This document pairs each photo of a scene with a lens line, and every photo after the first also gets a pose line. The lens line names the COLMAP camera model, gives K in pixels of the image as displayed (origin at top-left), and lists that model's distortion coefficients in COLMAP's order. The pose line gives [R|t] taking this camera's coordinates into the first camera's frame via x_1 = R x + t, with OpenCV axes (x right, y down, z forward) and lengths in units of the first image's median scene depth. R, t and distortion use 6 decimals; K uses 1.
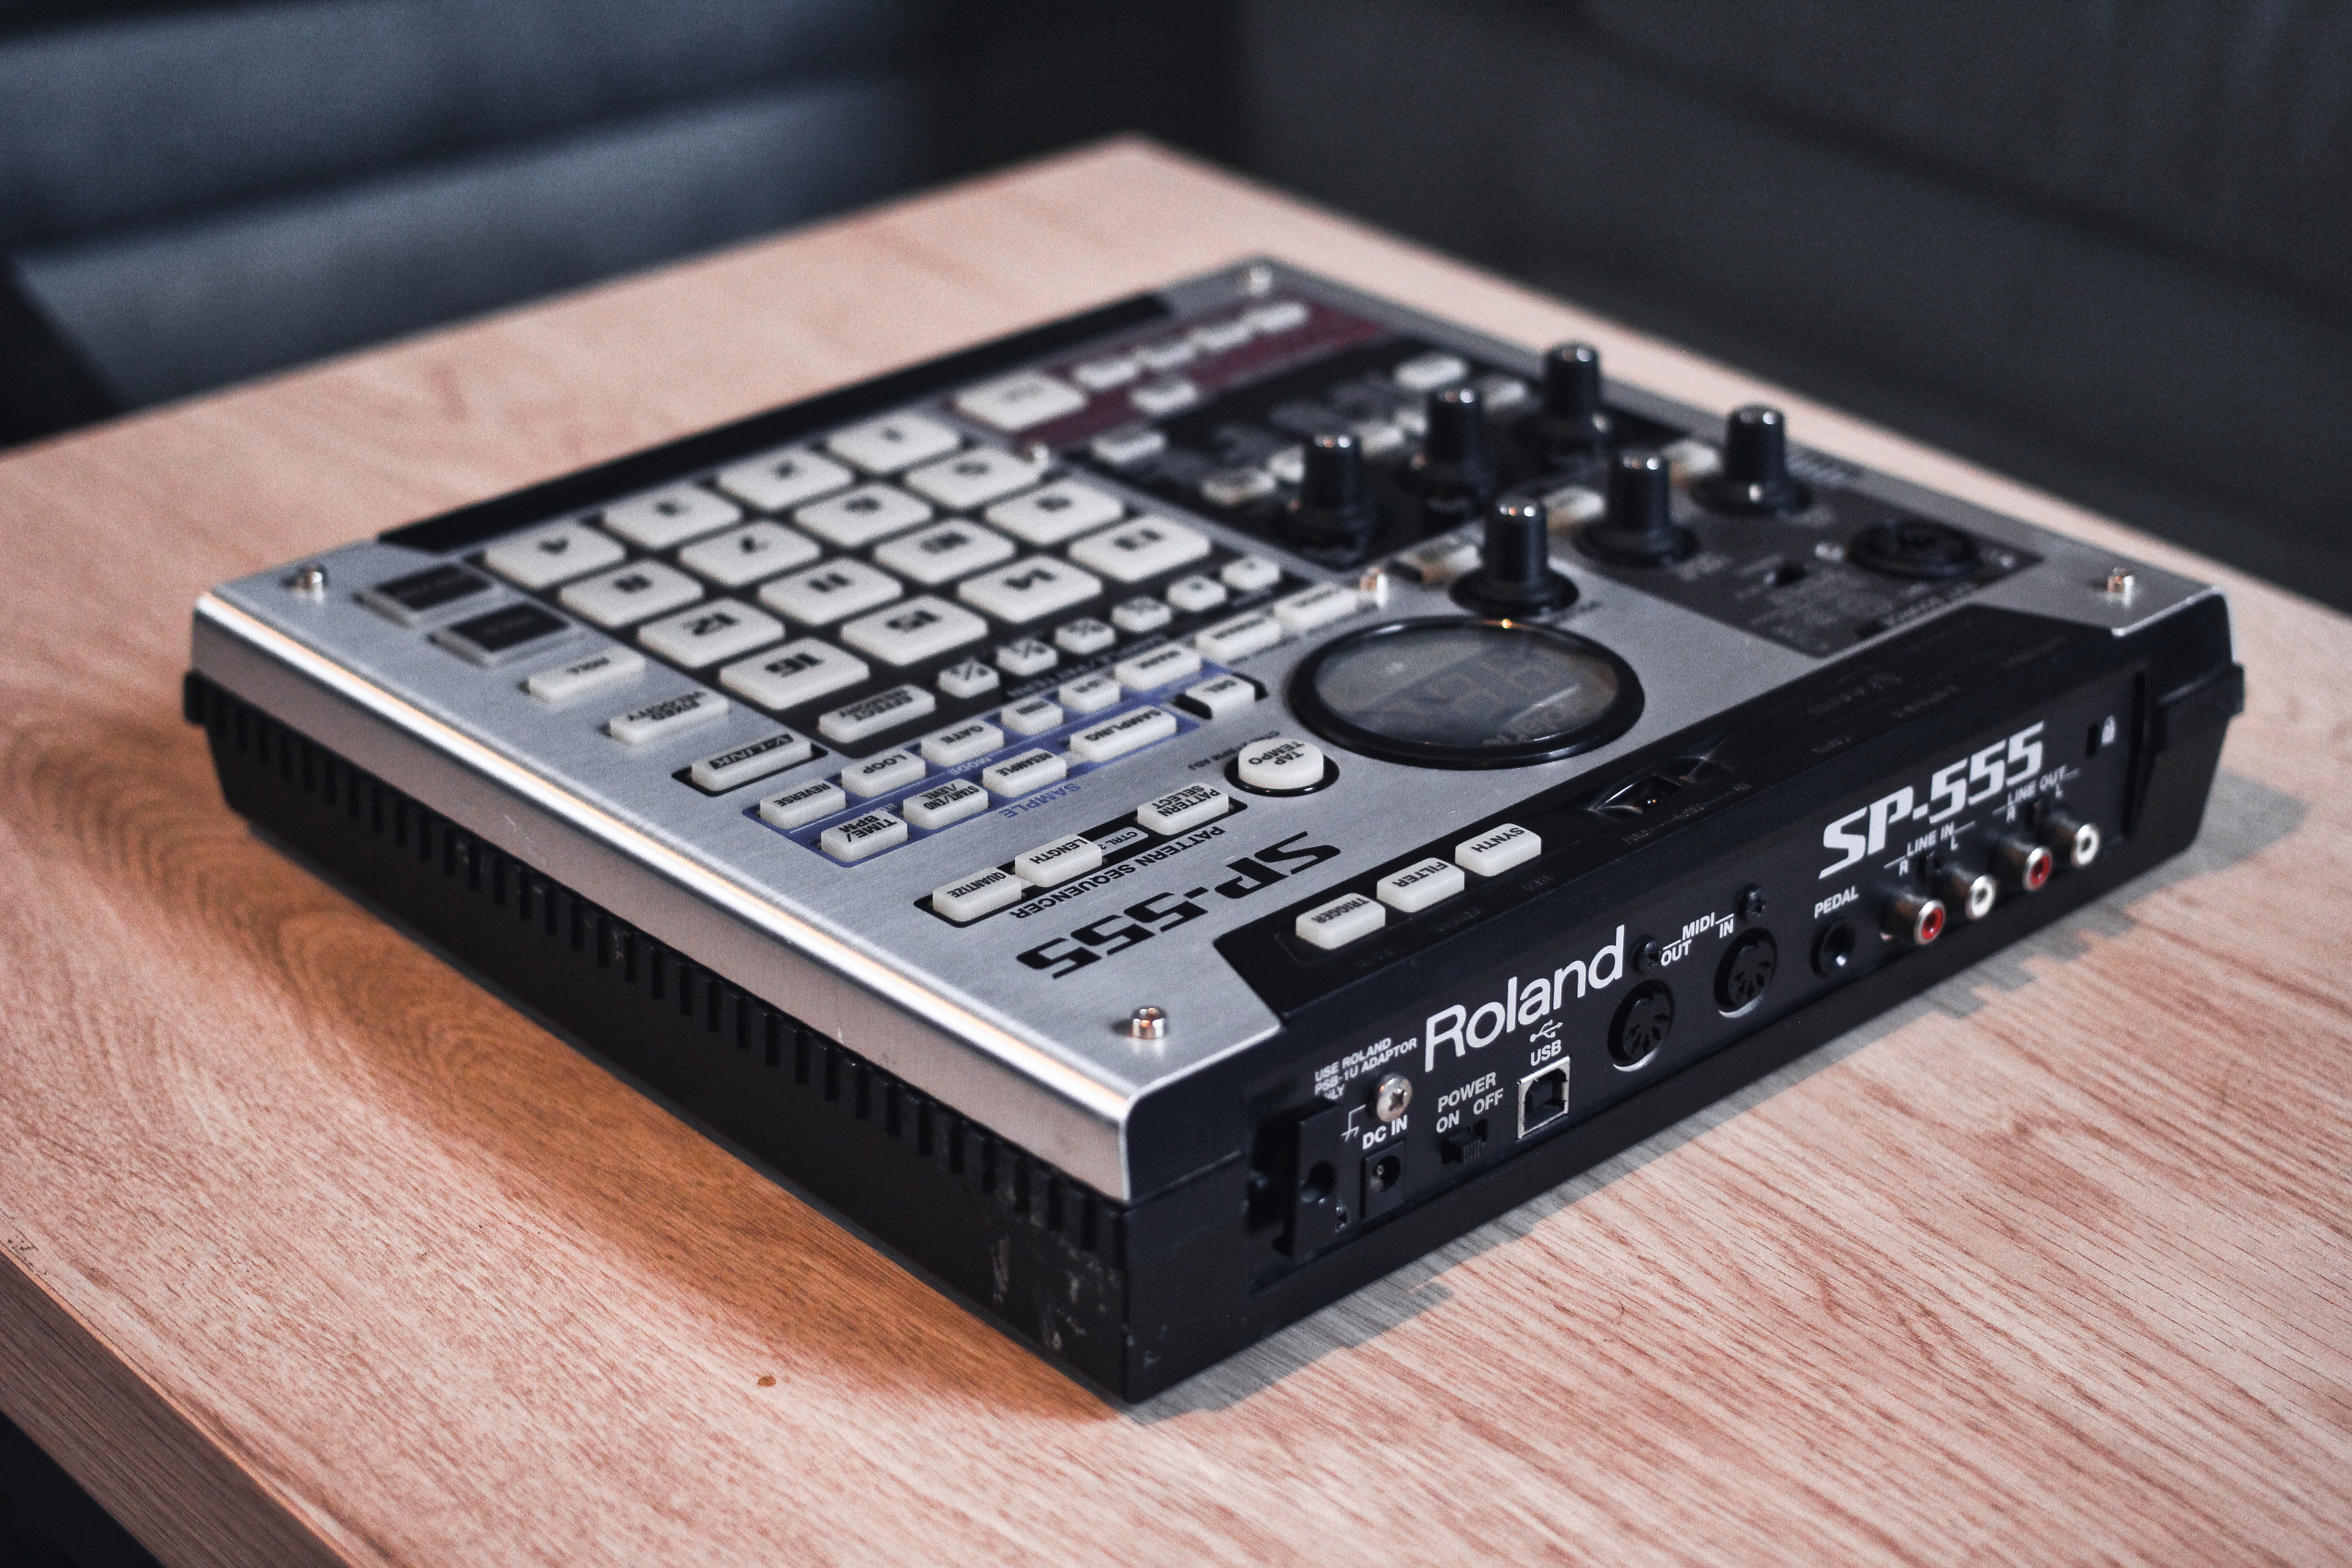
lens RADIAL K [[4276.7, 0, 1182.5], [0, 4276.7, 782.7], [0, 0, 1]] dist [-0.050264, 0.000000]
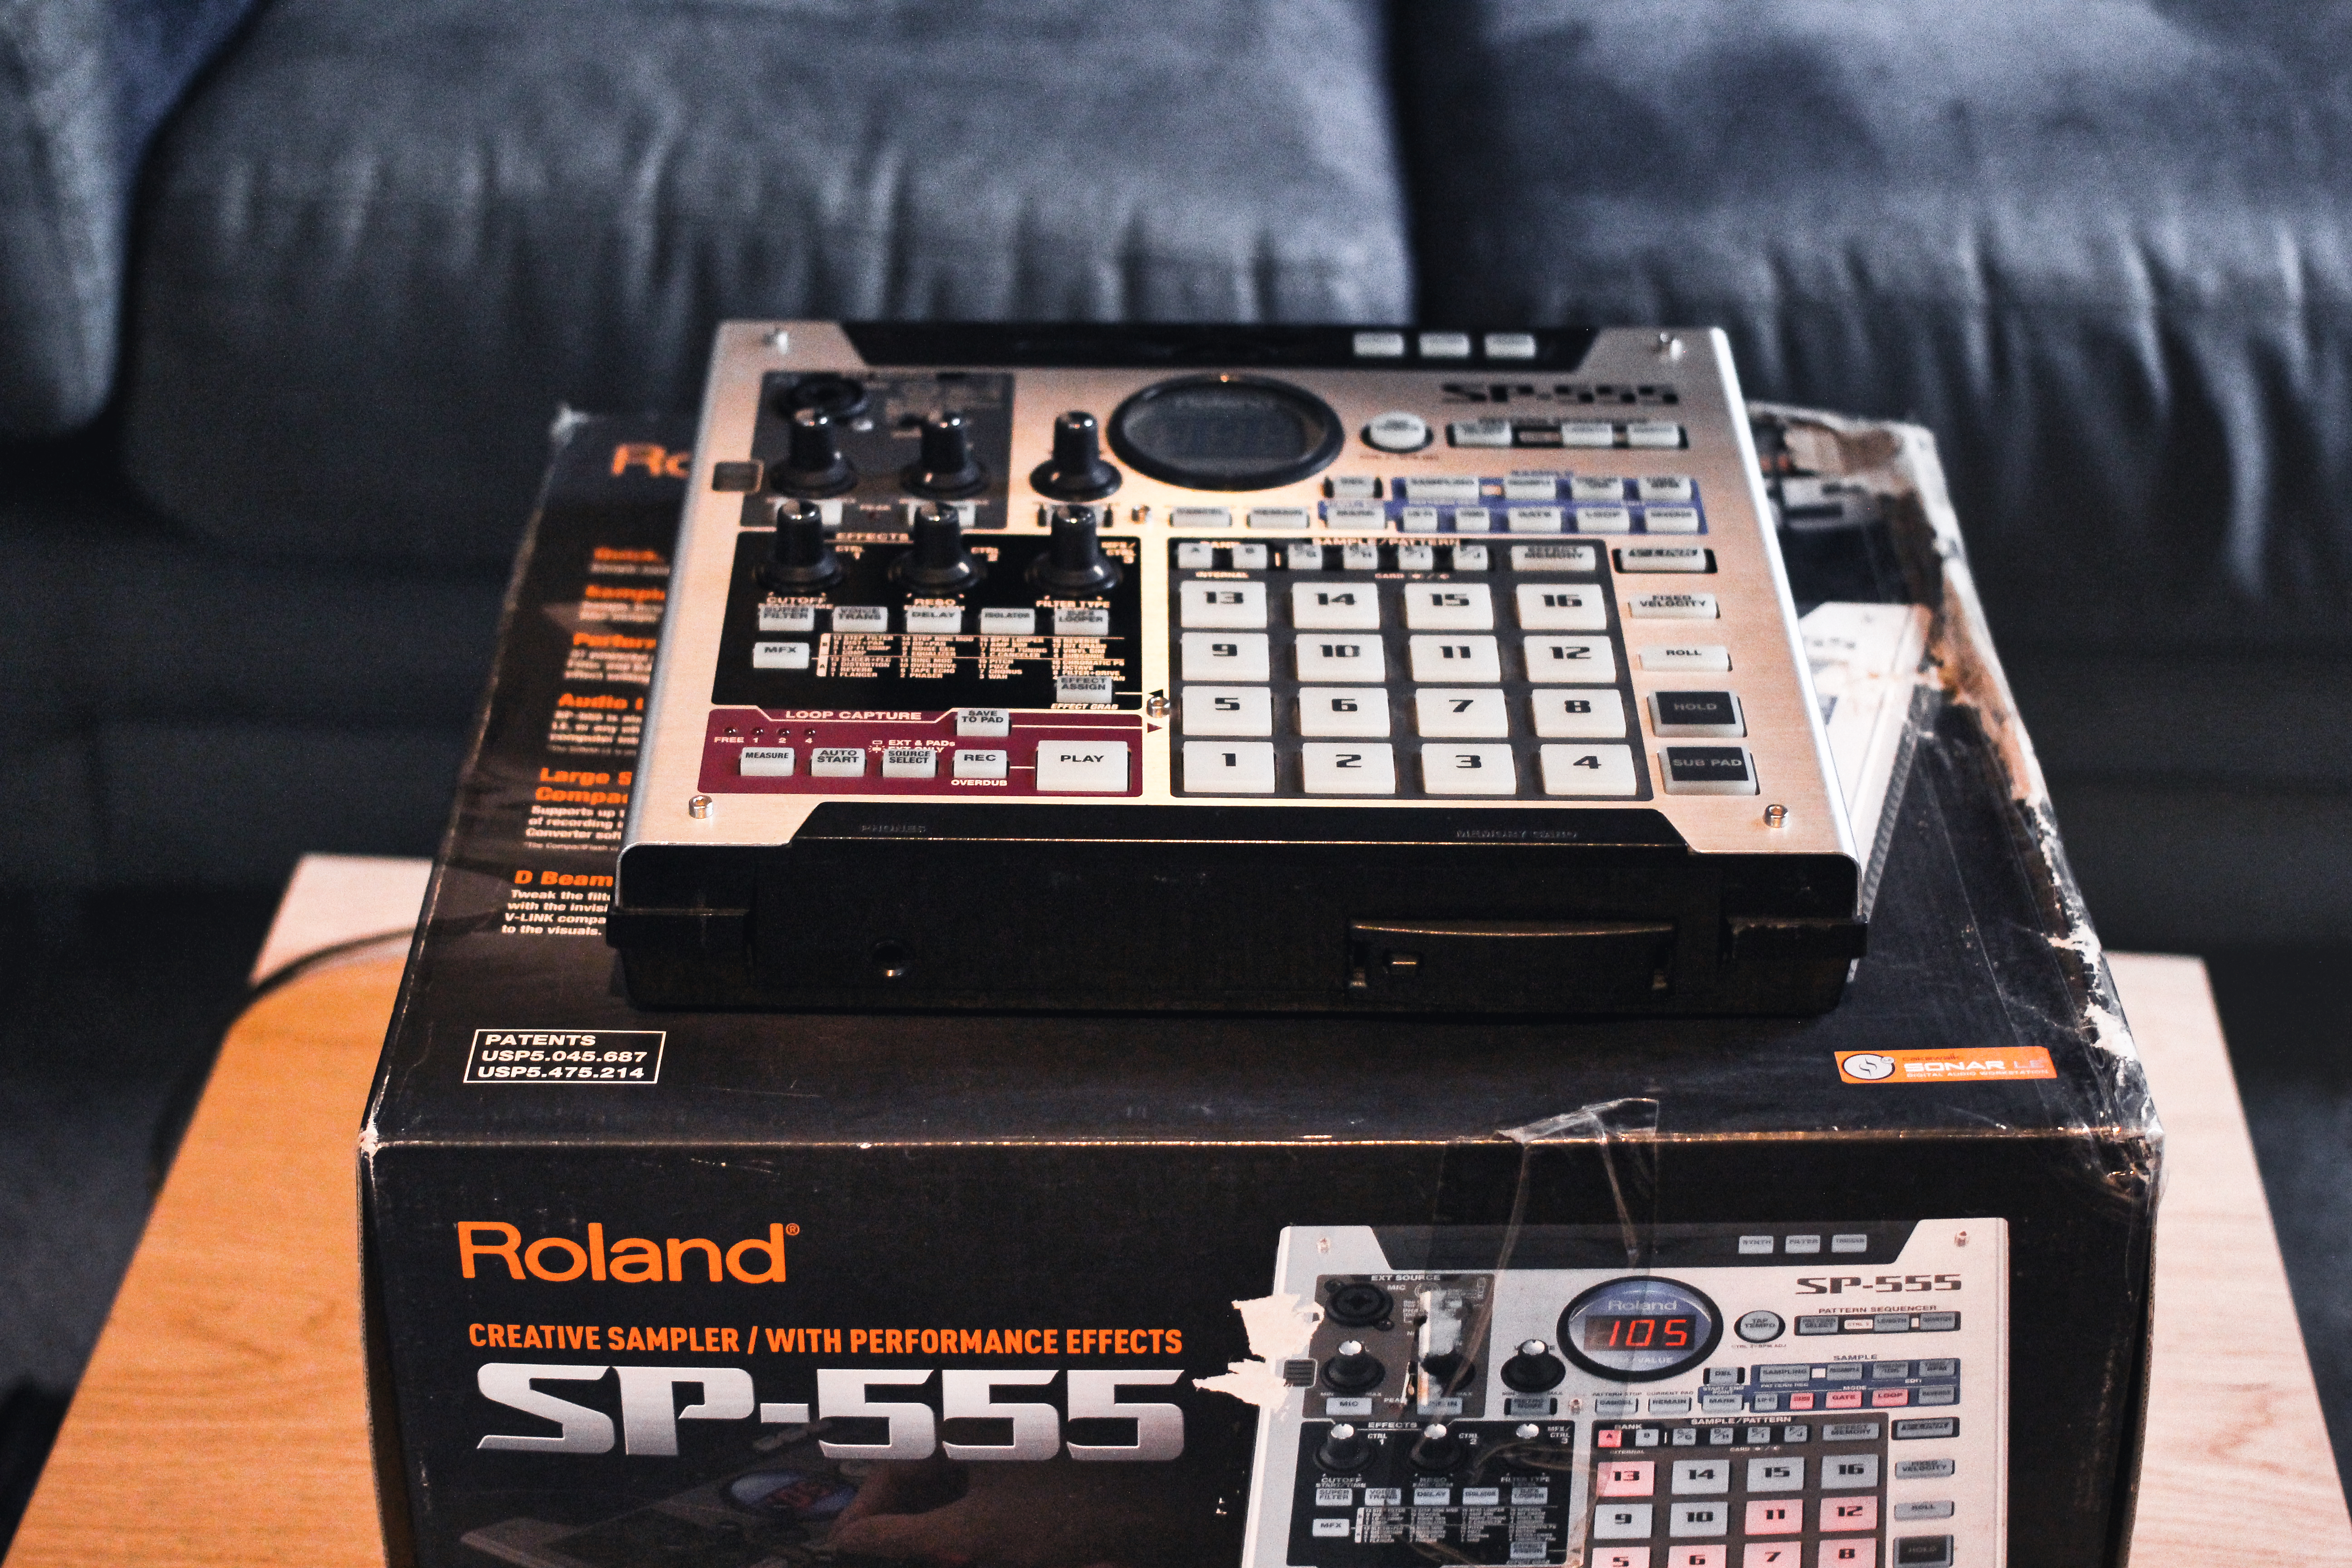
lens RADIAL K [[4276.7, 0, 1176.4], [0, 4276.7, 681.5], [0, 0, 1]] dist [-0.050264, 0.000000]
pose [[-0.740216, -0.357111, 0.569694, -0.813639], [0.288238, 0.596951, 0.748711, -1.107343], [-0.607453, 0.718415, -0.338940, 1.599428]]
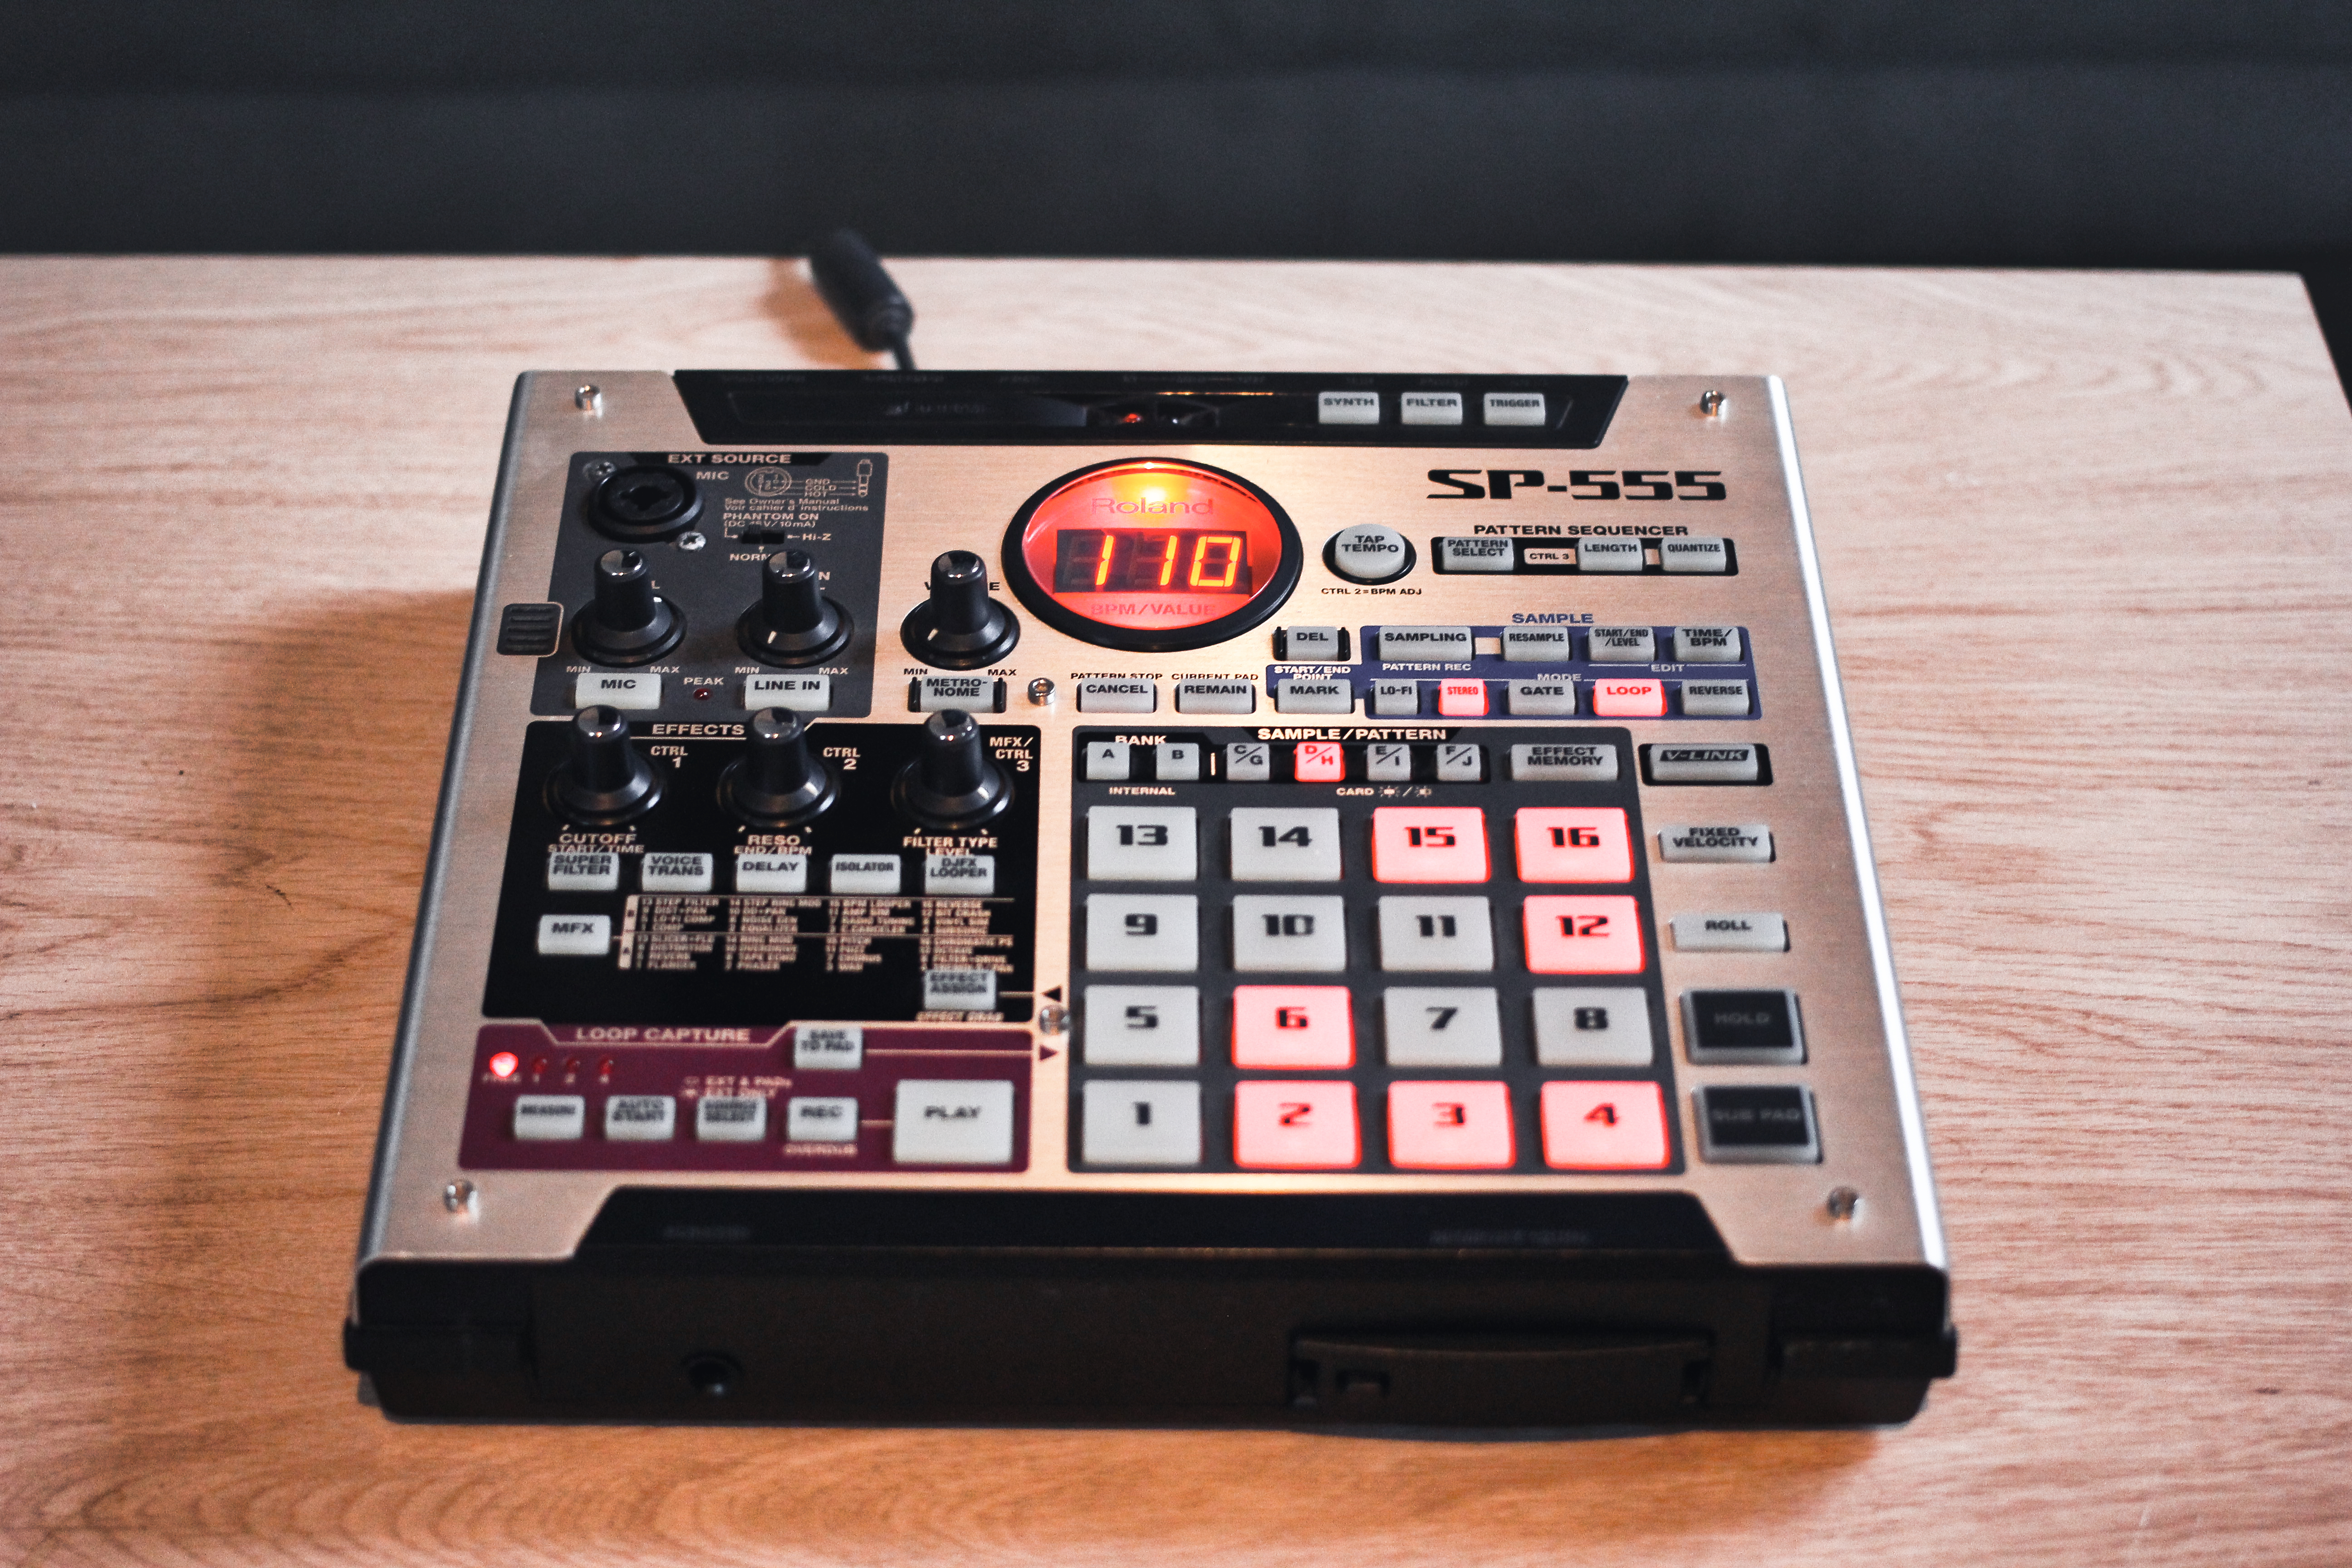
lens RADIAL K [[4276.7, 0, 1179.8], [0, 4276.7, 782.3], [0, 0, 1]] dist [-0.050264, 0.000000]
pose [[-0.739279, -0.453874, 0.497458, -0.562183], [0.290562, 0.451421, 0.843678, -0.998841], [-0.607487, 0.768256, -0.201848, 1.298305]]
